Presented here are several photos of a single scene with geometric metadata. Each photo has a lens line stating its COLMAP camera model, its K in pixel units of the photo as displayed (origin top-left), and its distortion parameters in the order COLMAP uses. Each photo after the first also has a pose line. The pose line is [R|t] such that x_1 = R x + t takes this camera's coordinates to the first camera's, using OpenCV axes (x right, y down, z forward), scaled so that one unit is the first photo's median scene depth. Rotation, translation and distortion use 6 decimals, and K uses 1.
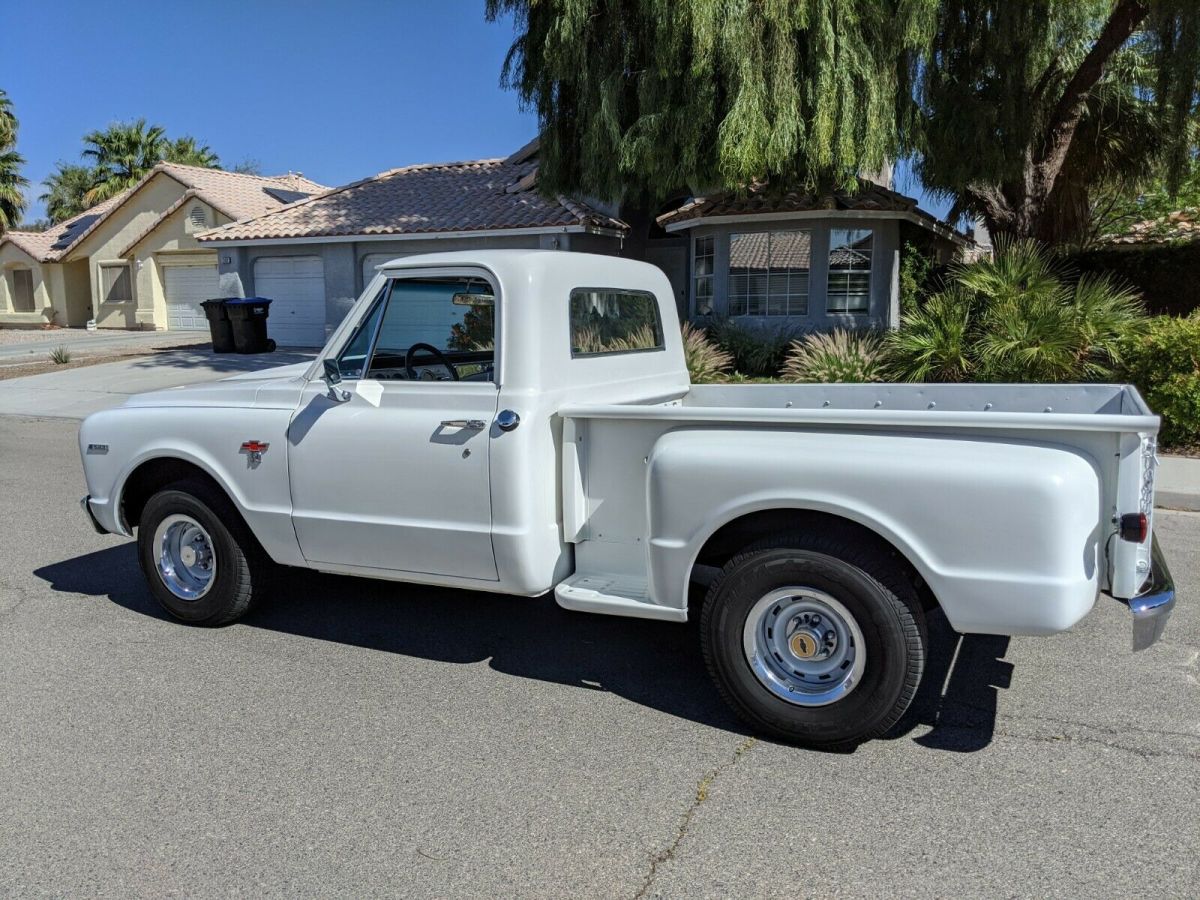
lens RADIAL K [[975.5, 0, 583.9], [0, 975.5, 448.6], [0, 0, 1]] dist [0.051313, -0.091168]
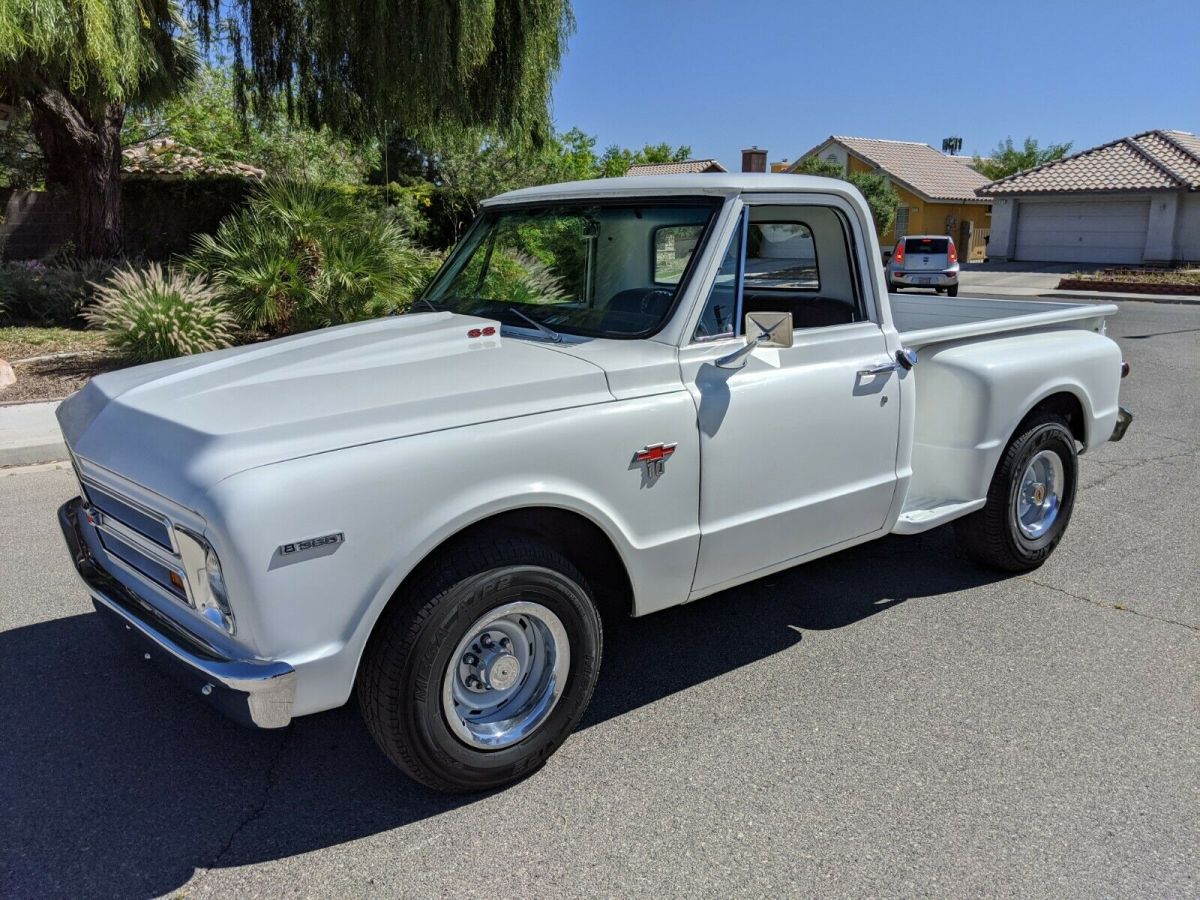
lens RADIAL K [[975.5, 0, 603.3], [0, 975.5, 449.8], [0, 0, 1]] dist [0.051313, -0.091168]
pose [[0.404352, -0.191199, 0.894395, -0.347666], [0.127037, 0.980167, 0.152102, -0.040612], [-0.905738, 0.052119, 0.420622, 0.276119]]
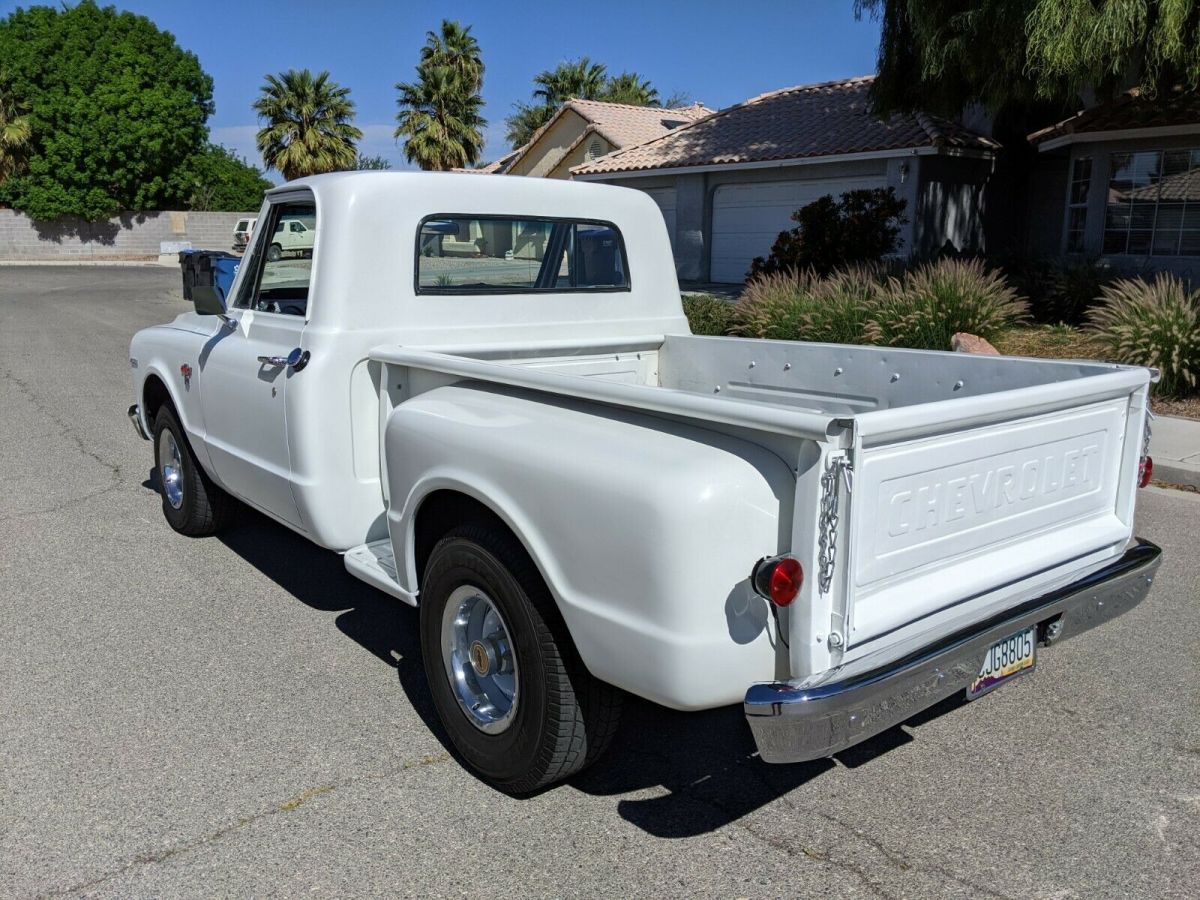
lens RADIAL K [[975.5, 0, 592.5], [0, 975.5, 460.9], [0, 0, 1]] dist [0.051313, -0.091168]
pose [[0.902768, 0.107686, -0.416430, 0.179971], [-0.075221, 0.992759, 0.093651, -0.013165], [0.423499, -0.053221, 0.904332, 0.088450]]
